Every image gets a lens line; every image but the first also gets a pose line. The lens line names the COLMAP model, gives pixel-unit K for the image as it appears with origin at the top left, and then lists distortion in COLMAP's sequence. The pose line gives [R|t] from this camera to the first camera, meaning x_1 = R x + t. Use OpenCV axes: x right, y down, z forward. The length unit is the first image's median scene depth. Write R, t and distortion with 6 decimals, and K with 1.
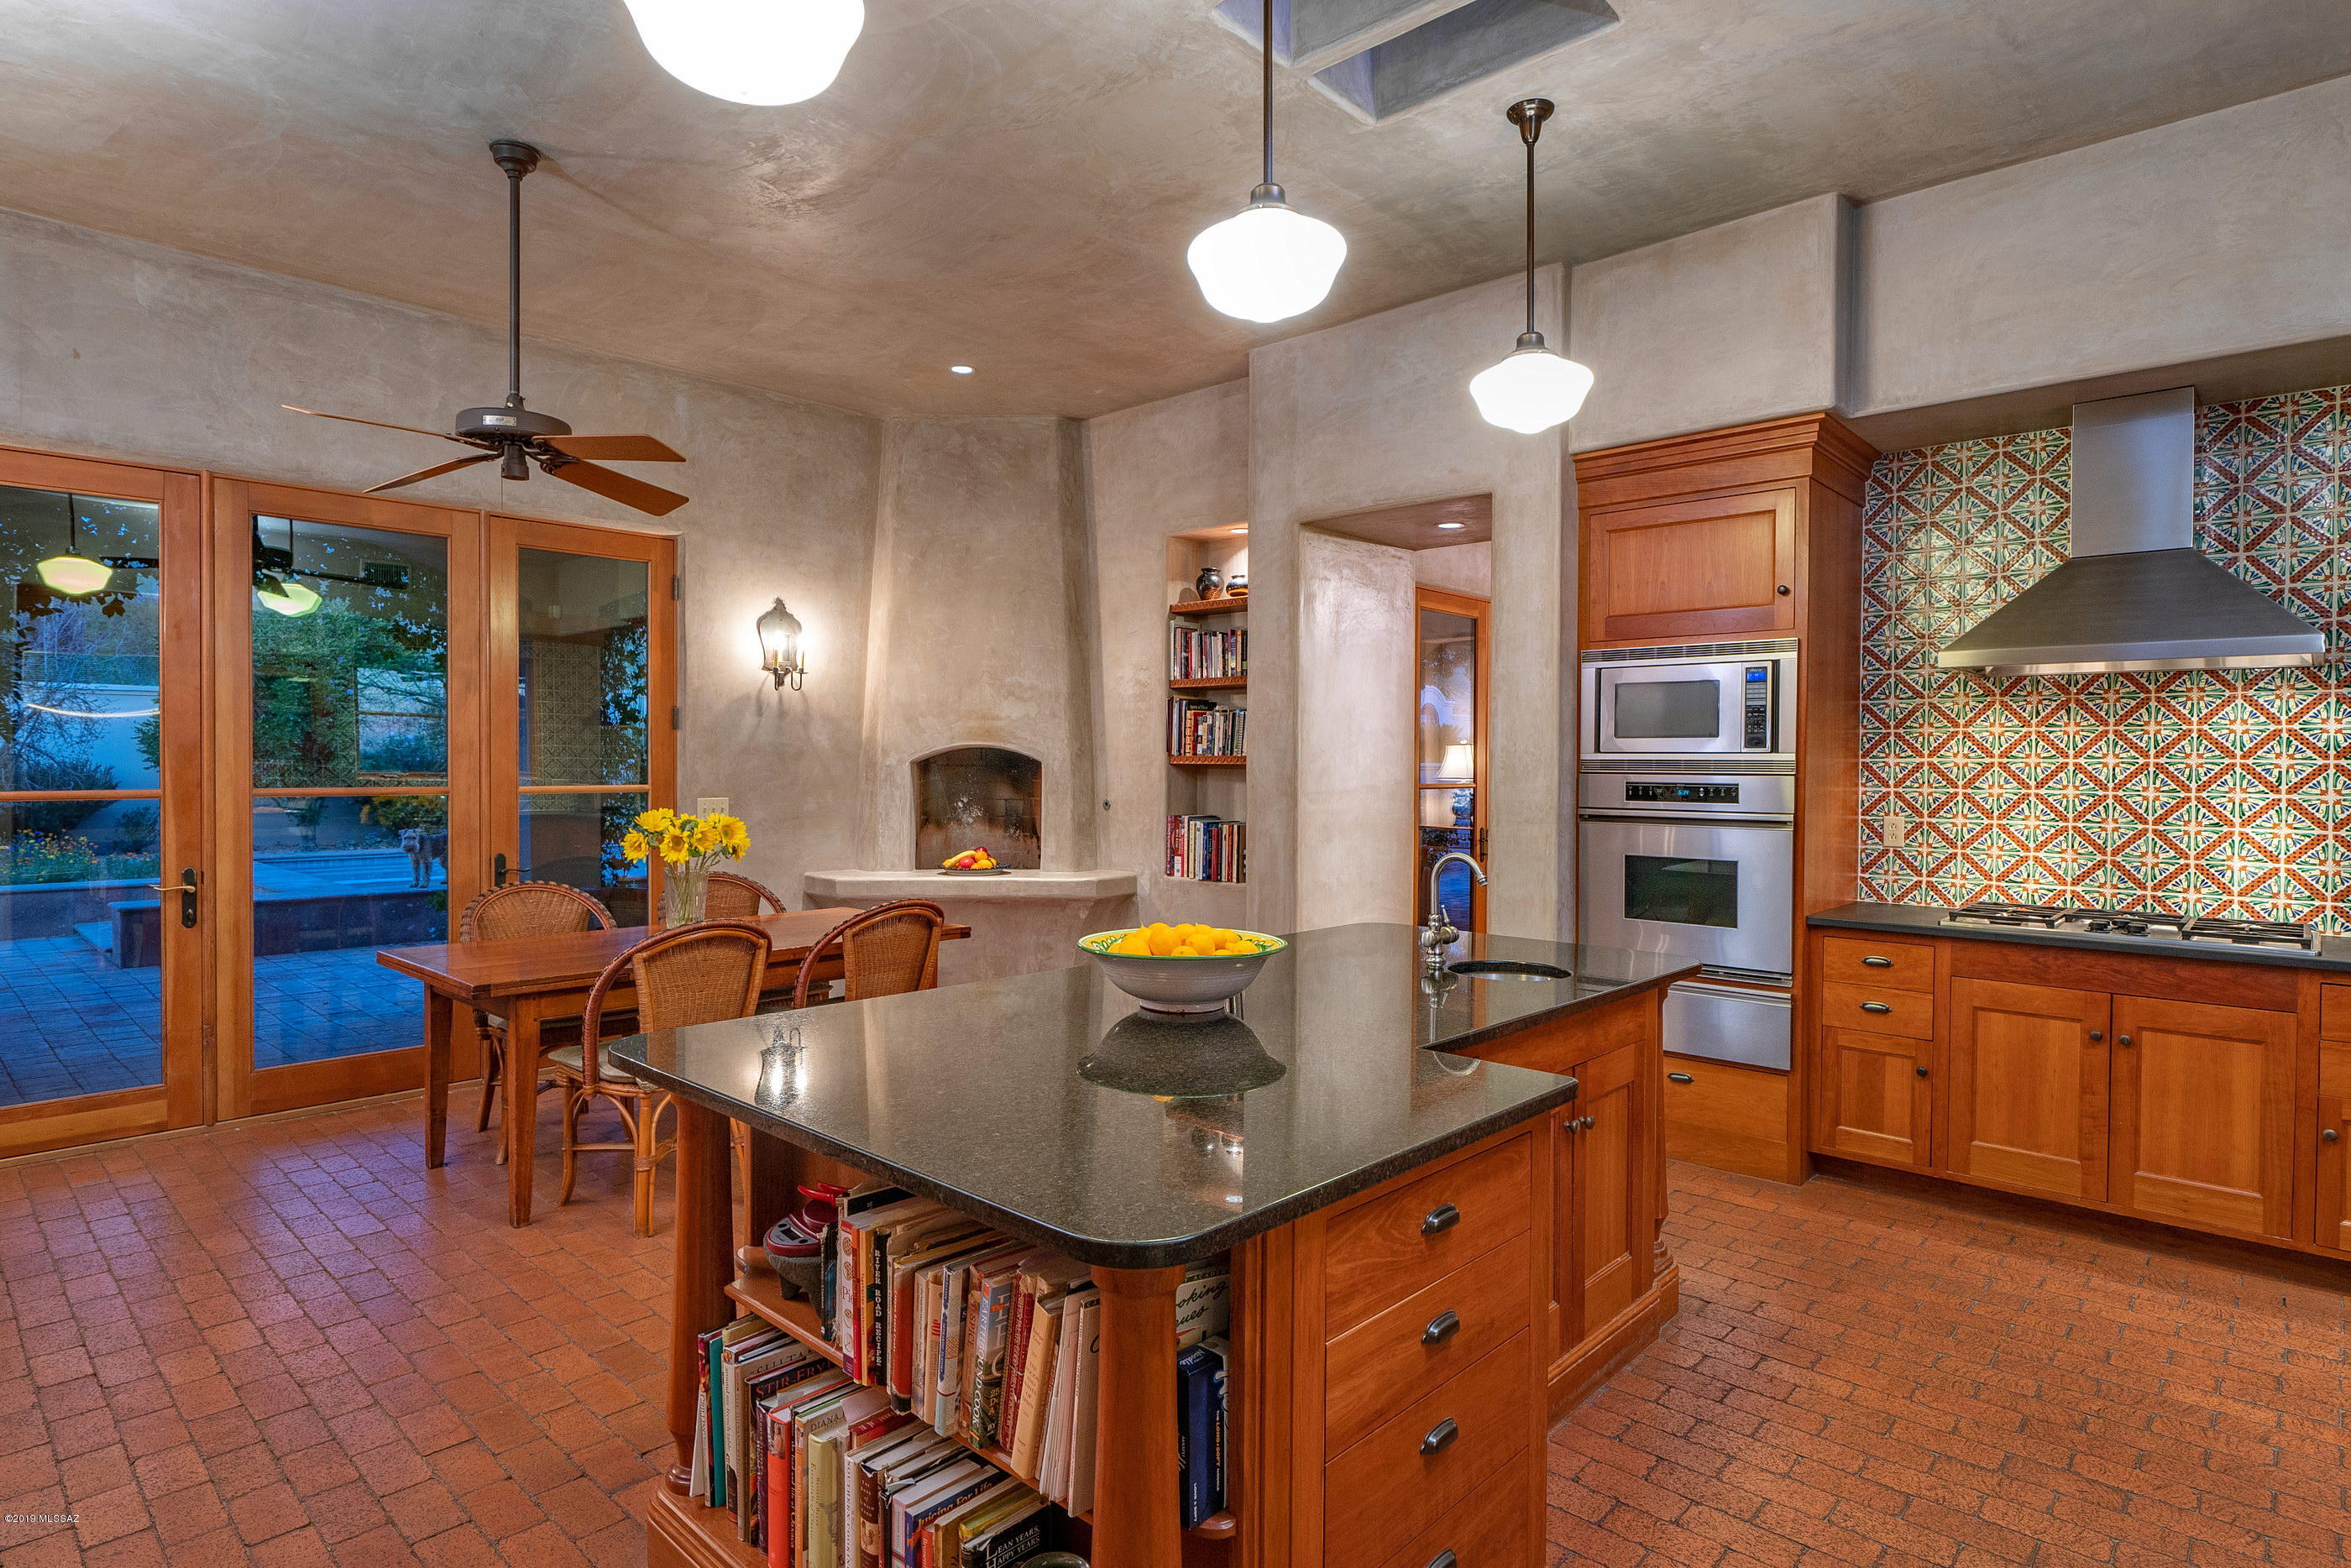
lens RADIAL K [[1247.9, 0, 1153.1], [0, 1247.9, 780.0], [0, 0, 1]] dist [0.001185, 0.000158]
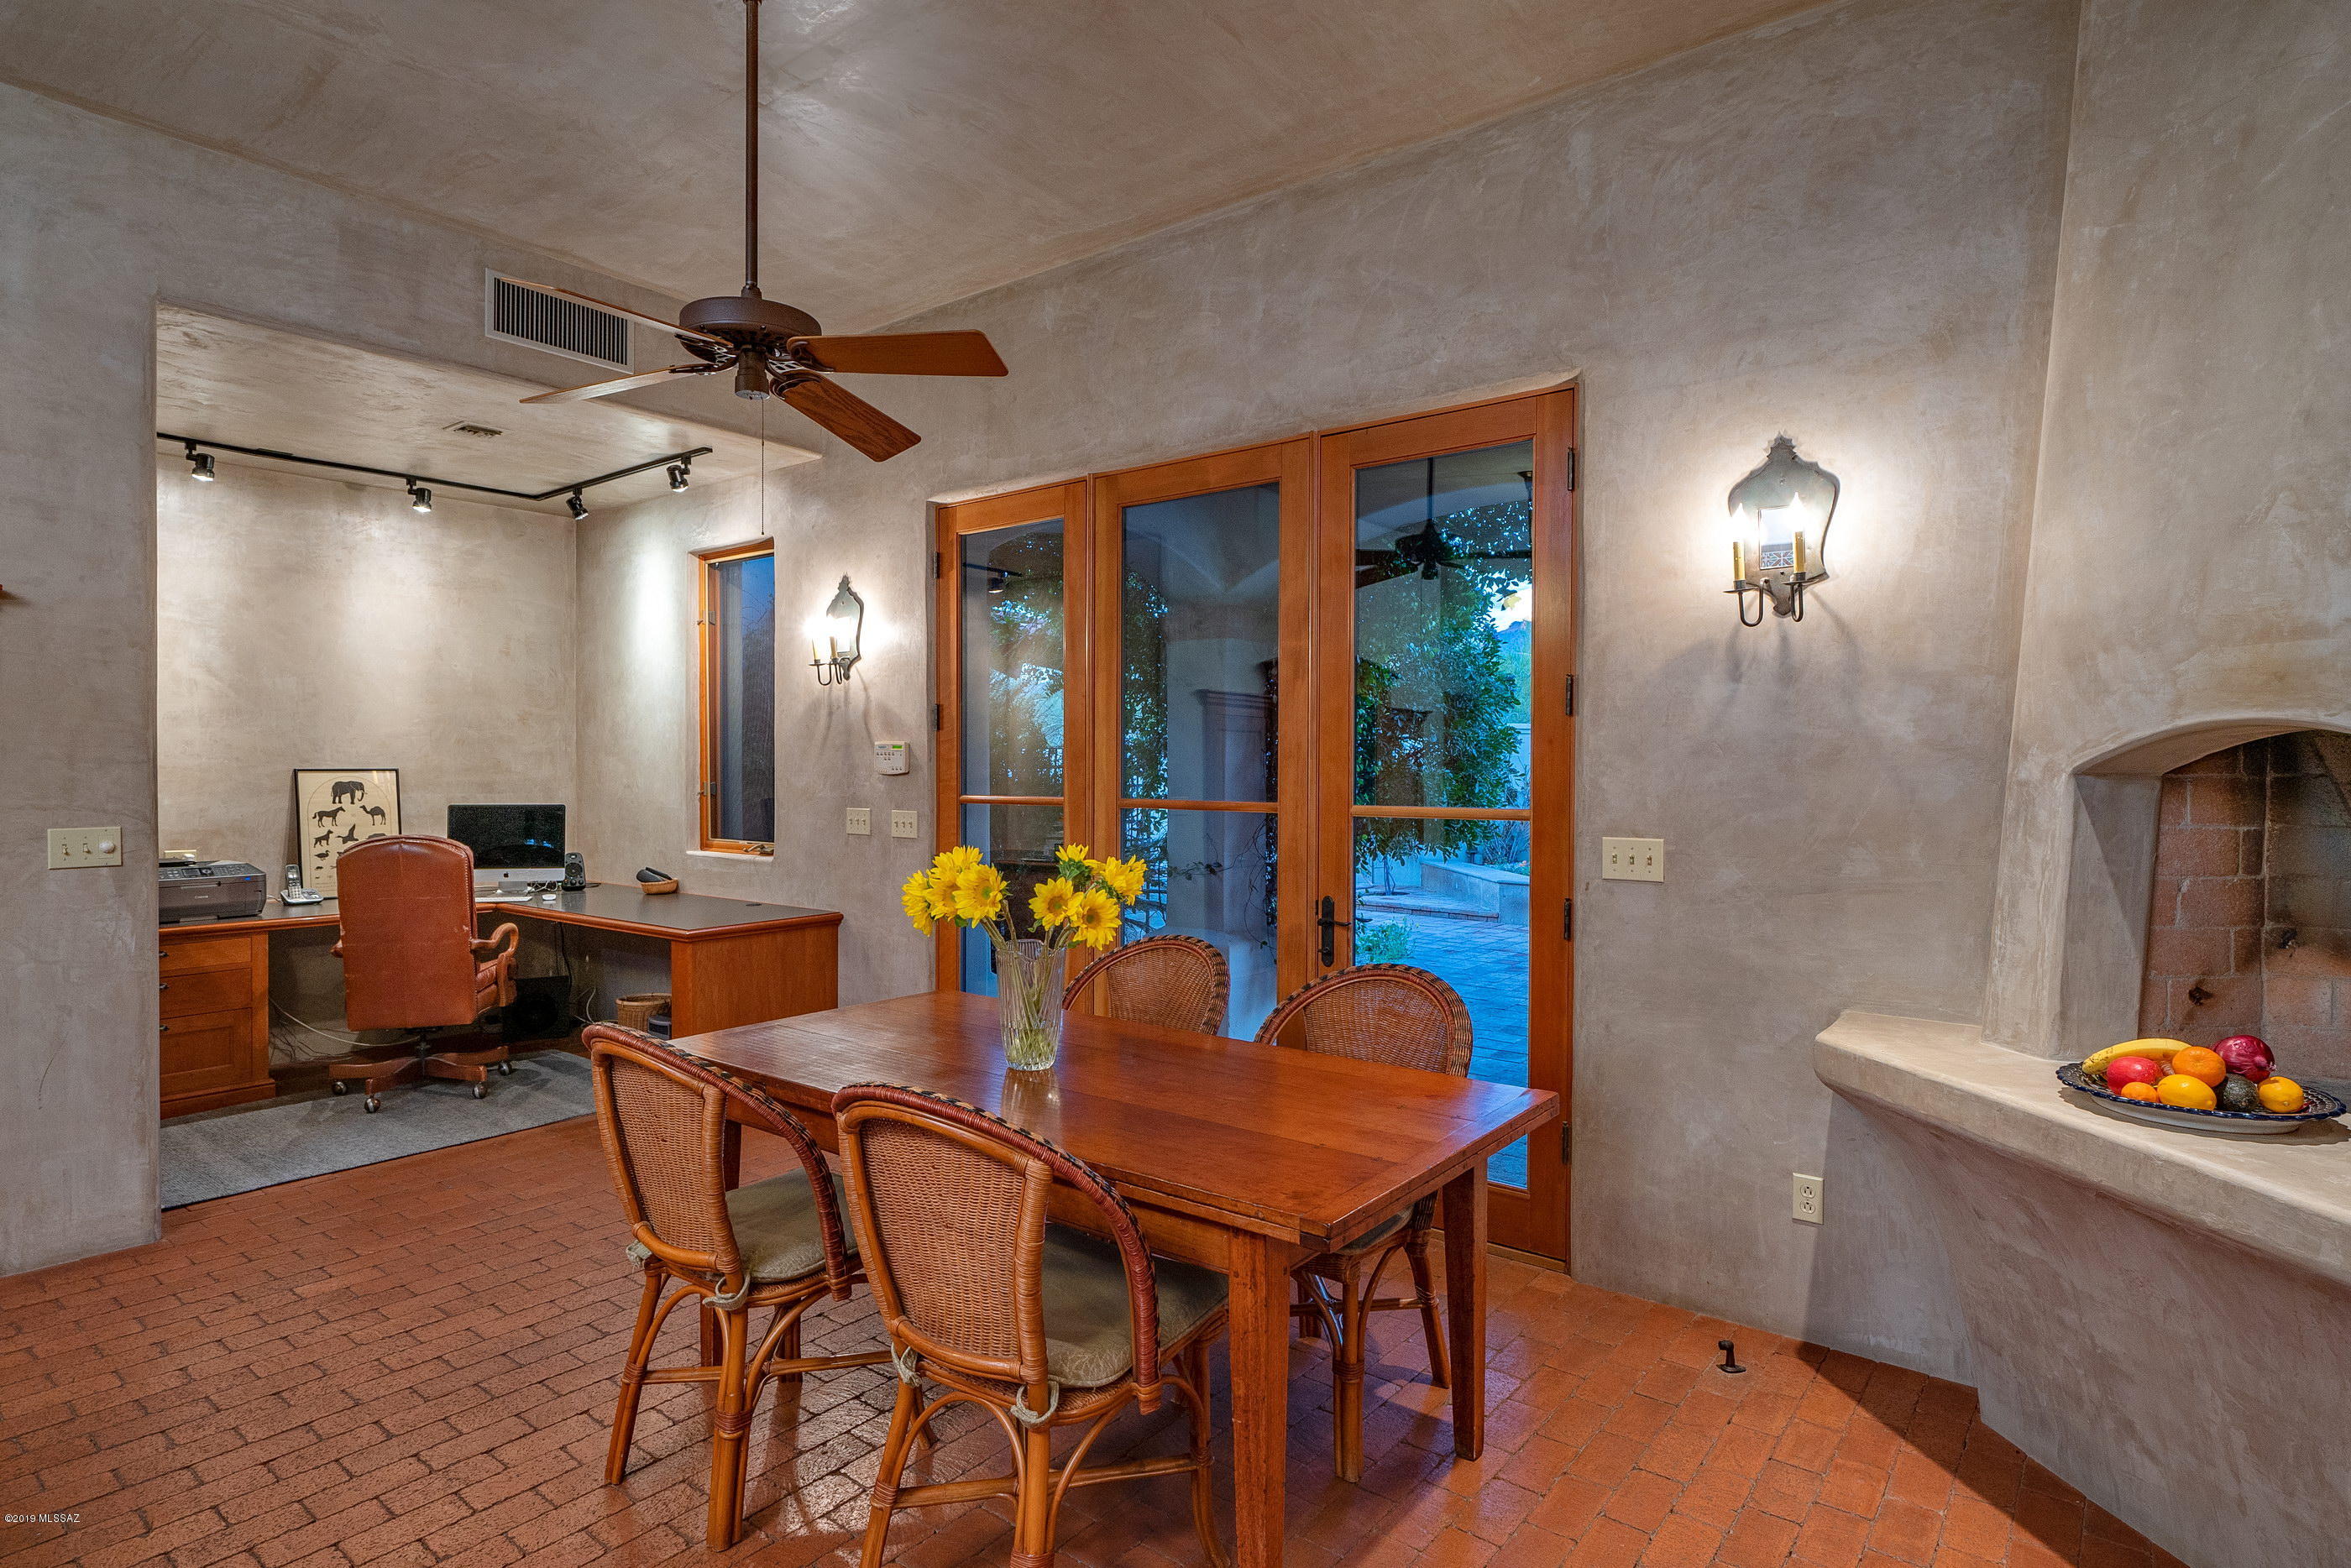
lens RADIAL K [[1247.9, 0, 1167.8], [0, 1247.9, 773.2], [0, 0, 1]] dist [0.001185, 0.000158]
pose [[0.085835, 0.001235, -0.996309, 0.163774], [-0.018037, 0.999837, -0.000315, -0.009371], [0.996146, 0.017998, 0.085843, 0.709175]]
